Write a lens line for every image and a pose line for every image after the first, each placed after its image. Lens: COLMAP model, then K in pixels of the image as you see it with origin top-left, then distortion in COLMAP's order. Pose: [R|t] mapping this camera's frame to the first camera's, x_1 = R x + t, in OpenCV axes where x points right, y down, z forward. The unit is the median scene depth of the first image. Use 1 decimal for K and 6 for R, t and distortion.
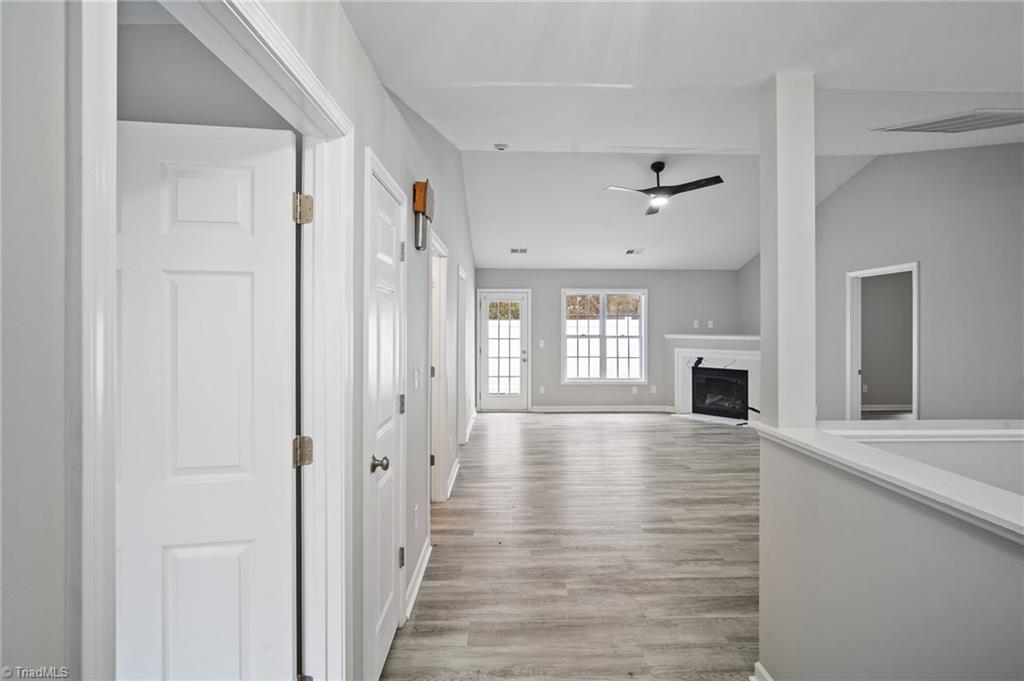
lens RADIAL K [[458.2, 0, 512.8], [0, 458.2, 317.6], [0, 0, 1]] dist [-0.003335, 0.000137]
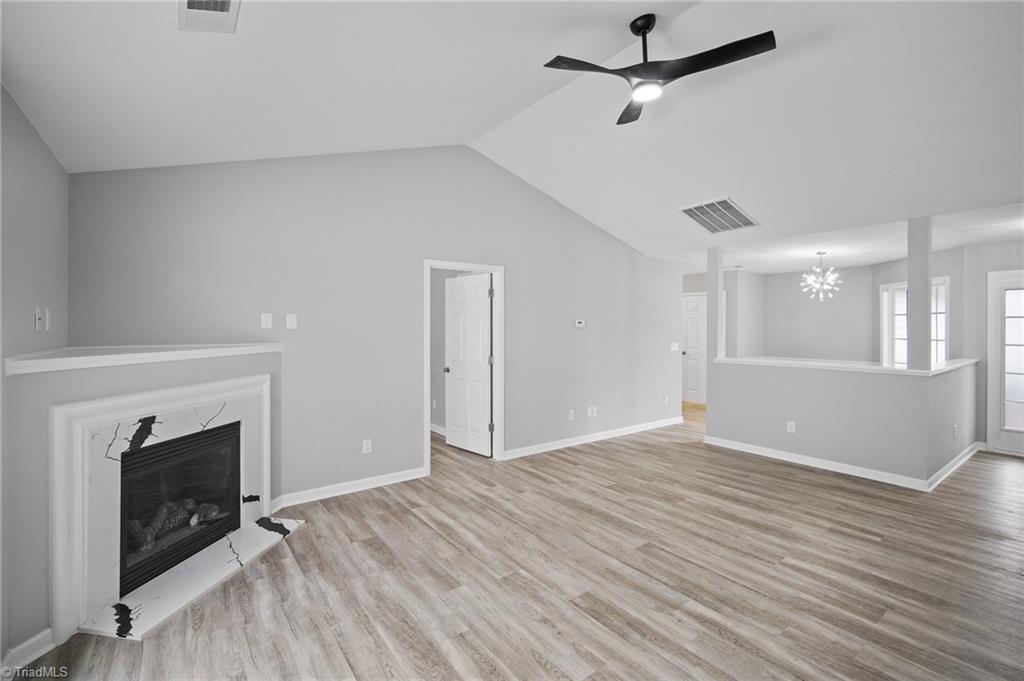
lens RADIAL K [[458.2, 0, 513.3], [0, 458.2, 334.1], [0, 0, 1]] dist [-0.003335, 0.000137]
pose [[-0.573747, -0.015494, 0.818886, -0.023708], [-0.015456, 0.999848, 0.008088, 0.019102], [-0.818886, -0.008017, -0.573900, 1.031563]]
